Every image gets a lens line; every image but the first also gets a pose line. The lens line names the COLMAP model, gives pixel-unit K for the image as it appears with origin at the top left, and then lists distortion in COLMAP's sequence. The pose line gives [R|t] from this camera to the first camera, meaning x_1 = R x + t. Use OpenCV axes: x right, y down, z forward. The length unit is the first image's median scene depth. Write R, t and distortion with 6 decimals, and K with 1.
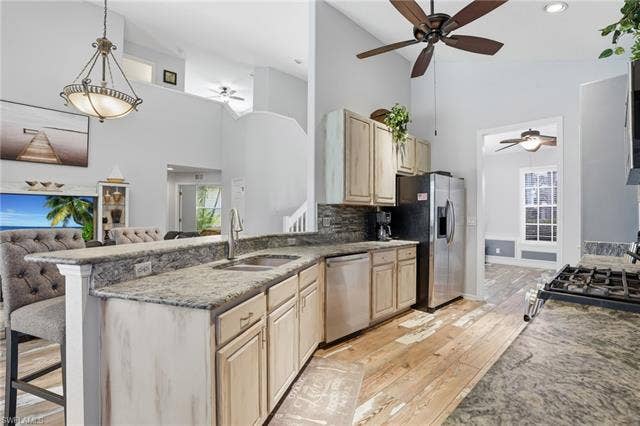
lens RADIAL K [[295.9, 0, 329.4], [0, 295.9, 211.5], [0, 0, 1]] dist [-0.049783, 0.014306]
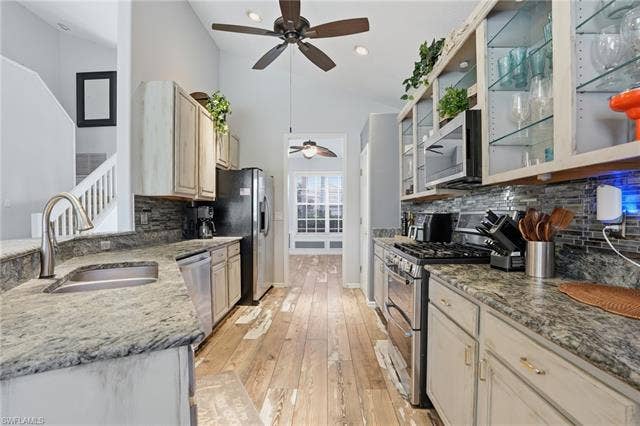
lens RADIAL K [[295.9, 0, 320.8], [0, 295.9, 219.1], [0, 0, 1]] dist [-0.049783, 0.014306]
pose [[0.725464, -0.019540, 0.687983, -0.204816], [-0.001352, 0.999555, 0.029814, 0.013391], [-0.688259, -0.022559, 0.725114, 0.108010]]
